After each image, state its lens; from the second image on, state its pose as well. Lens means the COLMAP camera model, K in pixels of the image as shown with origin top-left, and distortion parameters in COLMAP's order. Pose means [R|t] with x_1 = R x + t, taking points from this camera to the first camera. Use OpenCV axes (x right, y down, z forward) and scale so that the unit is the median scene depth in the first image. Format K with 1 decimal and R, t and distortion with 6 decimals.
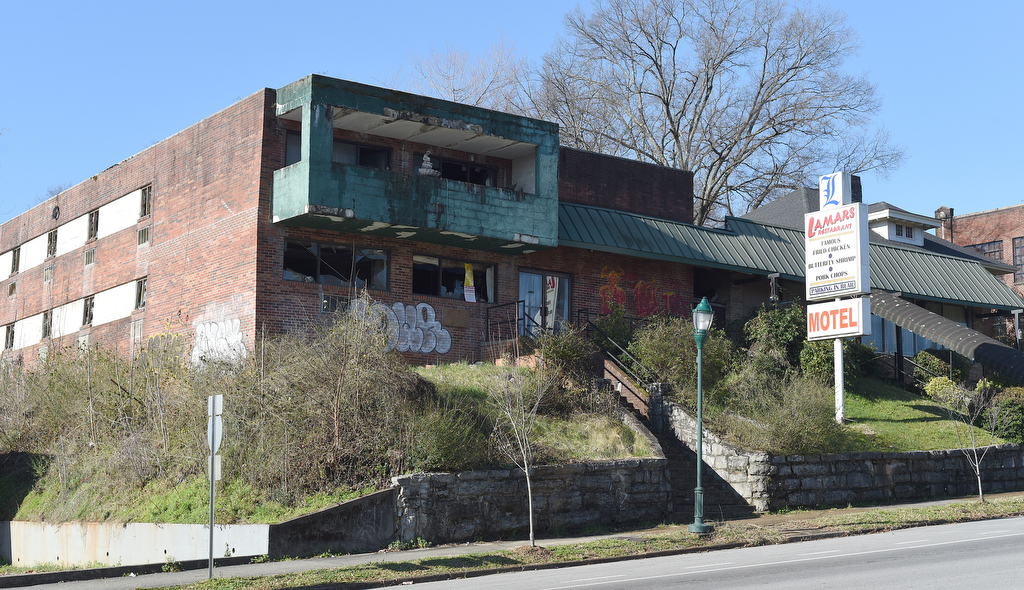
lens RADIAL K [[1425.9, 0, 512.9], [0, 1425.9, 327.4], [0, 0, 1]] dist [0.005738, -0.074682]
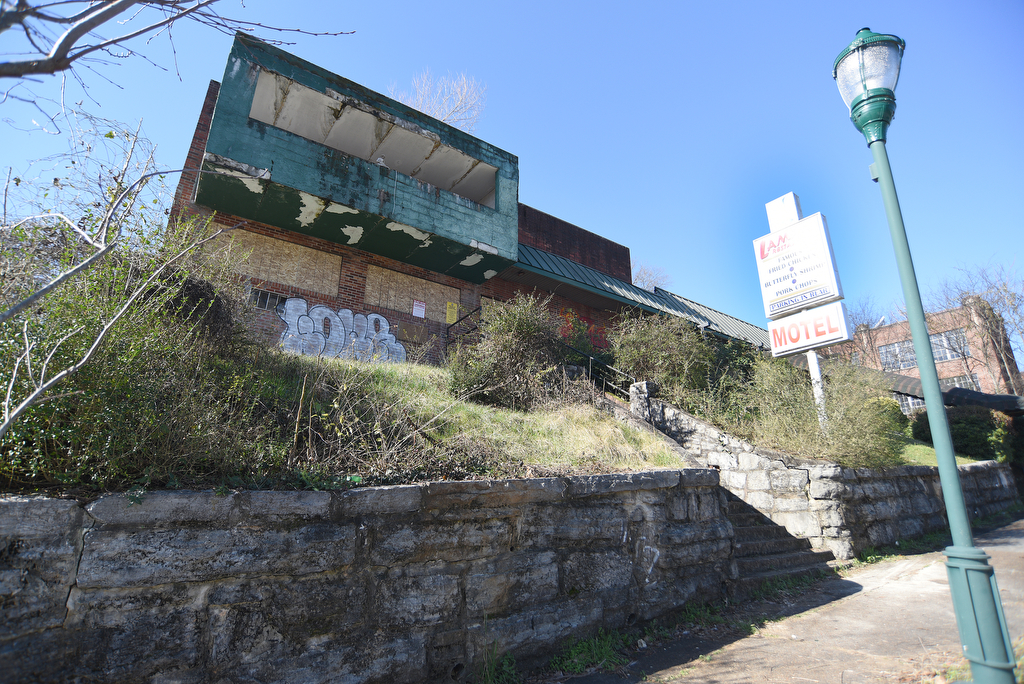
lens RADIAL K [[515.5, 0, 503.3], [0, 515.5, 343.9], [0, 0, 1]] dist [-0.097093, 0.046092]
pose [[0.999807, -0.004655, -0.019111, 0.029023], [0.000956, 0.981936, -0.189209, 0.068609], [0.019646, 0.189154, 0.981751, 0.681105]]
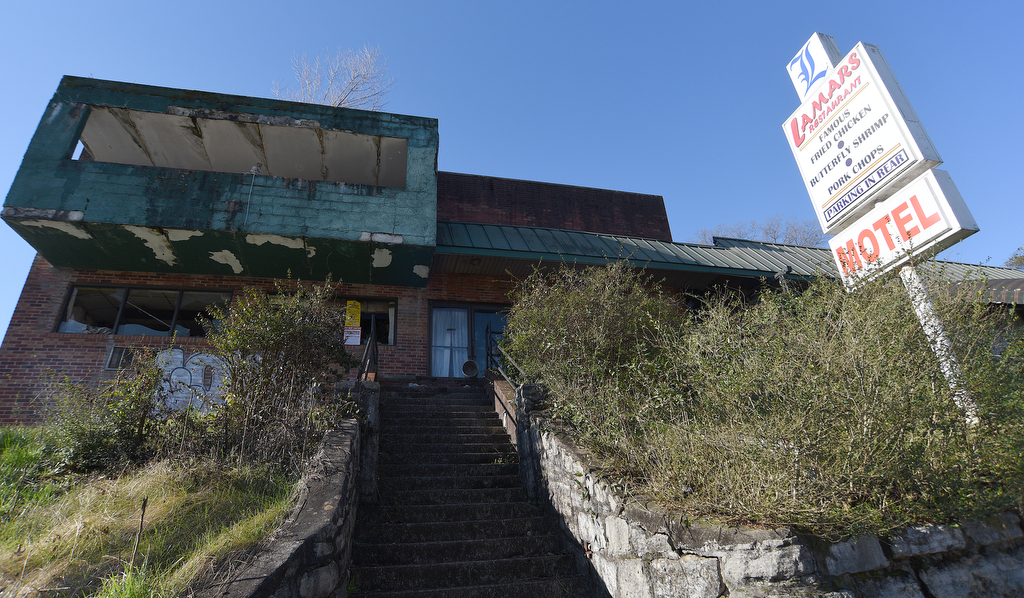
lens RADIAL K [[541.2, 0, 515.5], [0, 541.2, 290.3], [0, 0, 1]] dist [-0.097174, 0.045399]
pose [[0.928371, -0.224840, -0.295930, 0.151282], [0.118892, 0.934074, -0.336704, 0.065472], [0.352125, 0.277403, 0.893899, 0.794751]]
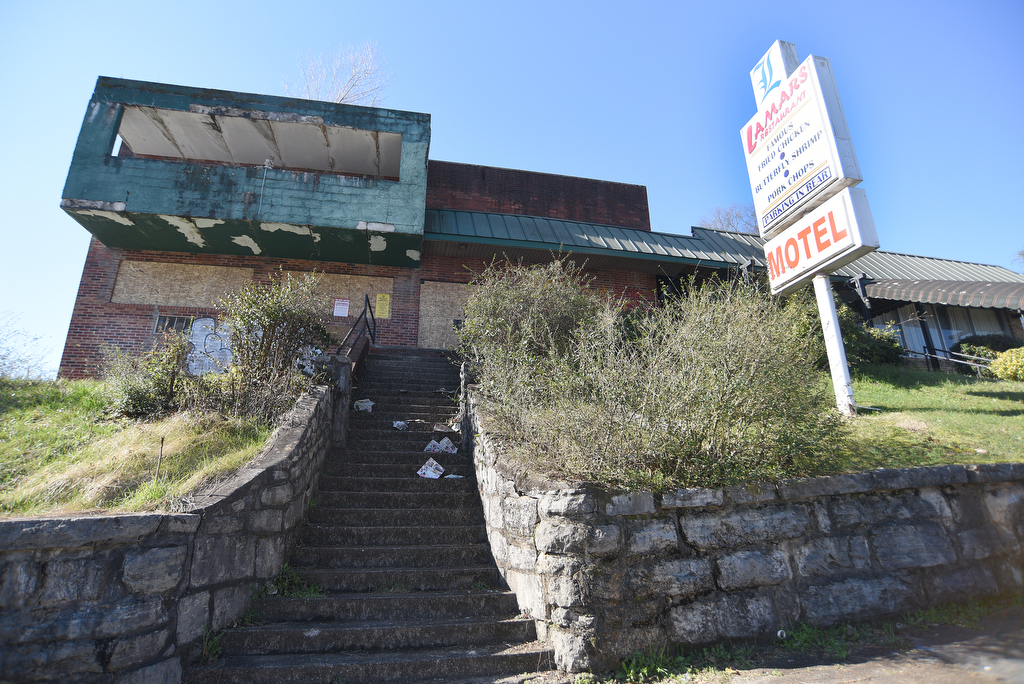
lens RADIAL K [[515.5, 0, 503.3], [0, 515.5, 343.9], [0, 0, 1]] dist [-0.097093, 0.046092]
pose [[0.910338, -0.134836, -0.391286, 0.189357], [0.067164, 0.981038, -0.181804, 0.066842], [0.408380, 0.139223, 0.902132, 0.778438]]
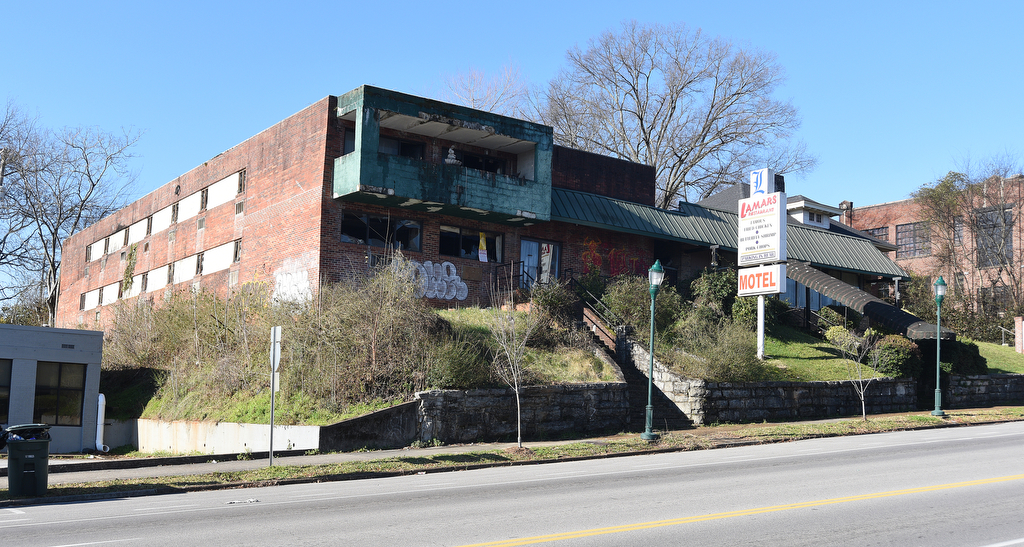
lens RADIAL K [[1044.5, 0, 511.2], [0, 1044.5, 338.7], [0, 0, 1]] dist [-0.052045, 0.003982]
pose [[0.999672, 0.020713, -0.015069, 0.012634], [-0.019919, 0.998499, 0.051013, 0.003642], [0.016103, -0.050696, 0.998584, 0.032828]]
